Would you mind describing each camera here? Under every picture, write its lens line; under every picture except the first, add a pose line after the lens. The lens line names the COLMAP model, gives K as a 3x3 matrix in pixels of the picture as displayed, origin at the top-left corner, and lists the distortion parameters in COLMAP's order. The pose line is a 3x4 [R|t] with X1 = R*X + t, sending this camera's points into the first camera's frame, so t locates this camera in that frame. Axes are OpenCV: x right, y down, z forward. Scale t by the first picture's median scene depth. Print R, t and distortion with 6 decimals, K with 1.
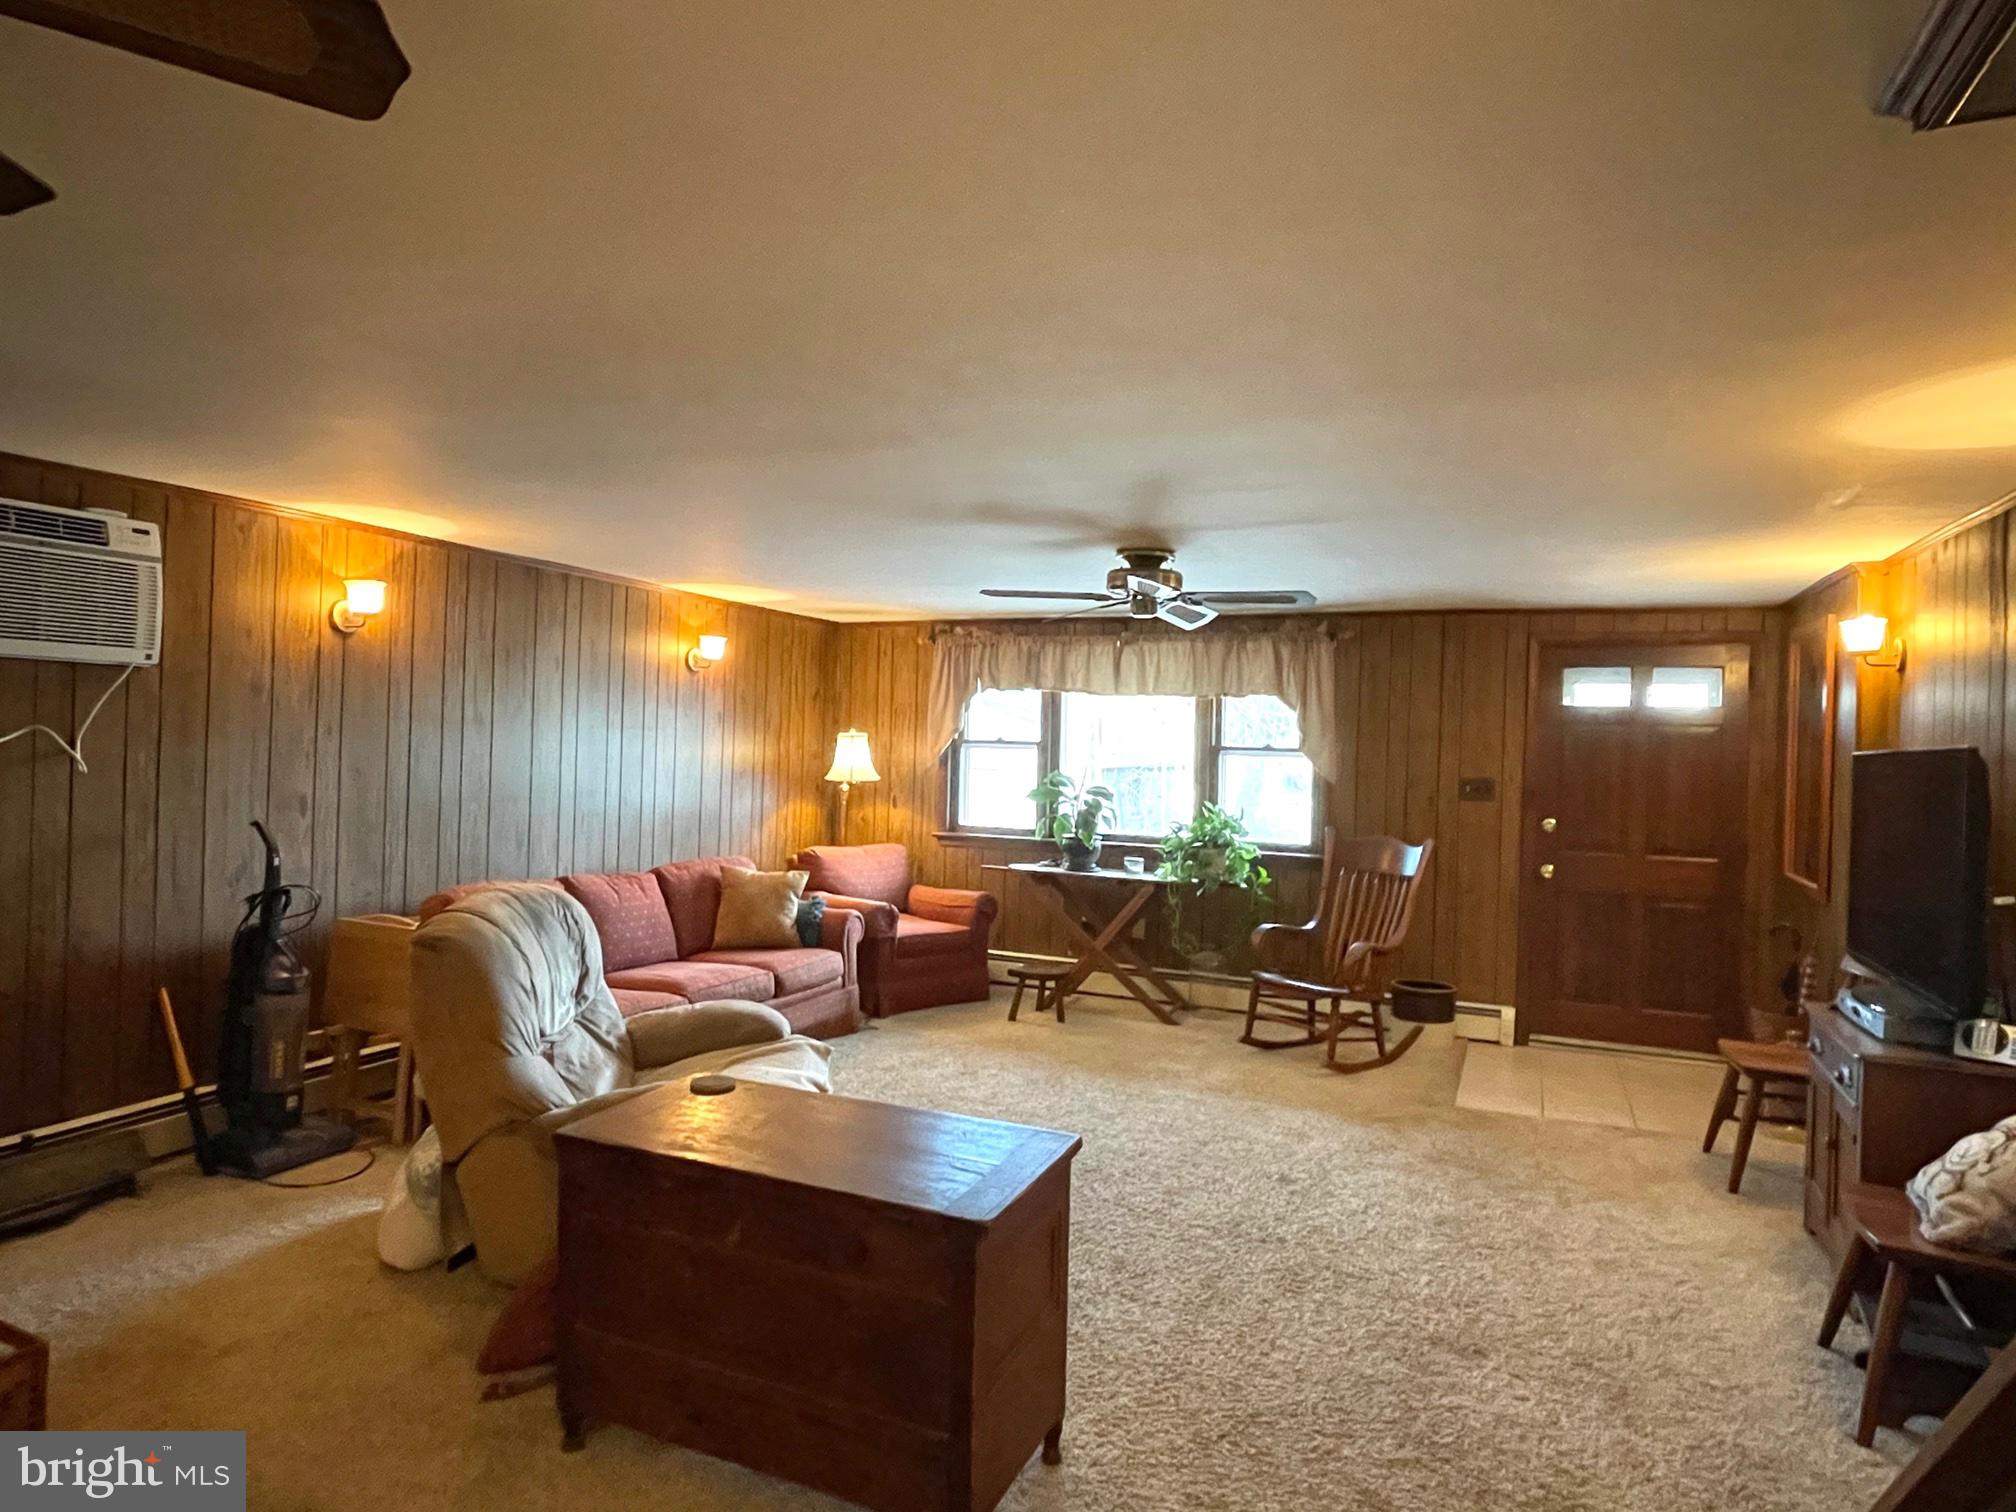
lens RADIAL K [[1206.8, 0, 989.5], [0, 1206.8, 746.1], [0, 0, 1]] dist [-0.001121, -0.000559]
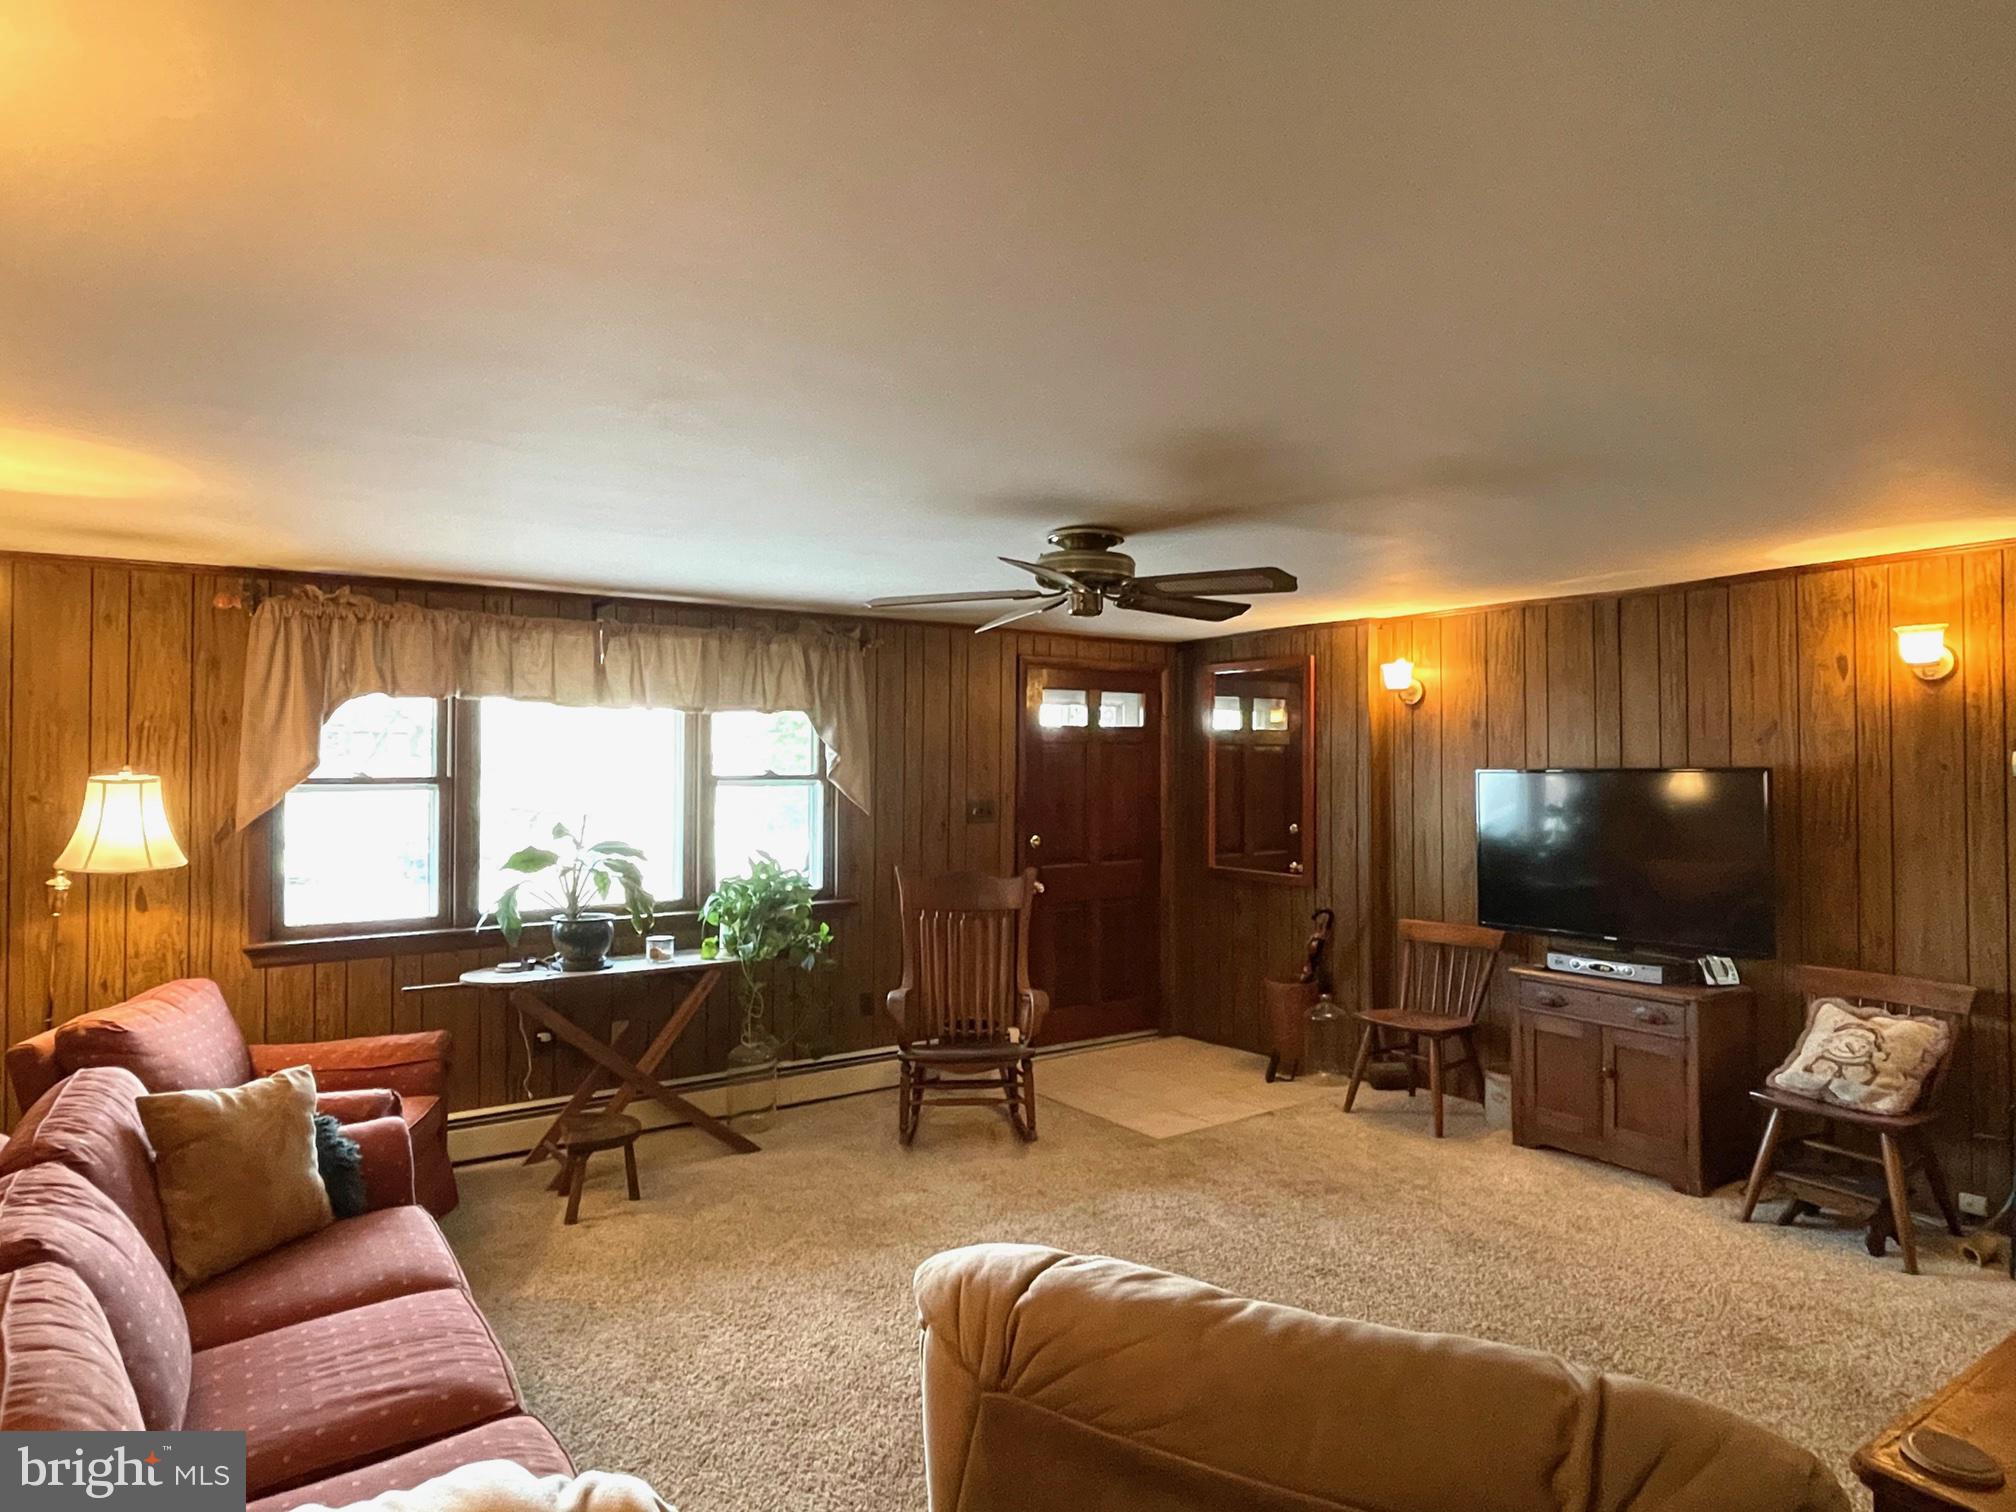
lens RADIAL K [[1206.8, 0, 989.5], [0, 1206.8, 746.1], [0, 0, 1]] dist [-0.001121, -0.000559]
pose [[0.513261, -0.015710, 0.858089, -0.389338], [0.016670, 0.999826, 0.008334, -0.022714], [-0.858071, 0.010027, 0.513434, 0.461959]]
